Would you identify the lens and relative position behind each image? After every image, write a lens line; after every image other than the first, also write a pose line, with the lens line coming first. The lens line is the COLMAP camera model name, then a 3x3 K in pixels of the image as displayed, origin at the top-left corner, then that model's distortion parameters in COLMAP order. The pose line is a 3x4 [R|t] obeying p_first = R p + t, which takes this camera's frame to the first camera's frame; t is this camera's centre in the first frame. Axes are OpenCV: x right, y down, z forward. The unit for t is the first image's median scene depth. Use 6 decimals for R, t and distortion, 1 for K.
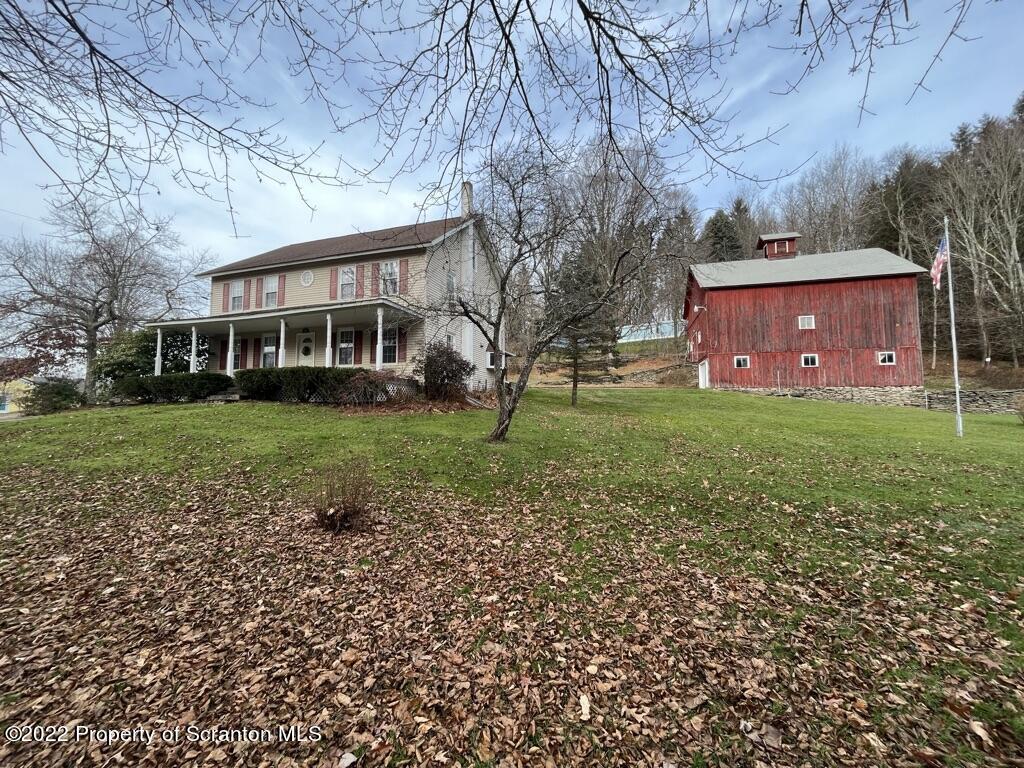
lens RADIAL K [[417.6, 0, 502.6], [0, 417.6, 380.6], [0, 0, 1]] dist [-0.002882, 0.000151]
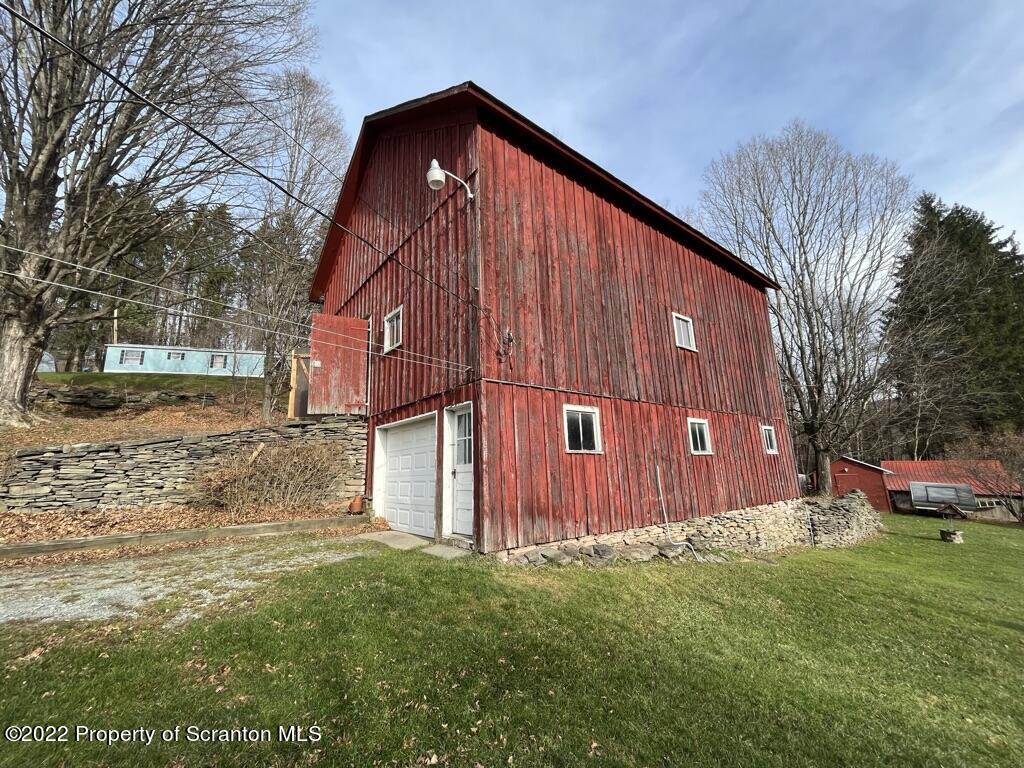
lens RADIAL K [[417.6, 0, 507.9], [0, 417.6, 381.4], [0, 0, 1]] dist [-0.002882, 0.000151]
pose [[0.564560, 0.153587, 0.810977, 0.333607], [-0.026462, 0.985398, -0.168198, -0.028978], [-0.824968, 0.073498, 0.560381, 0.881560]]
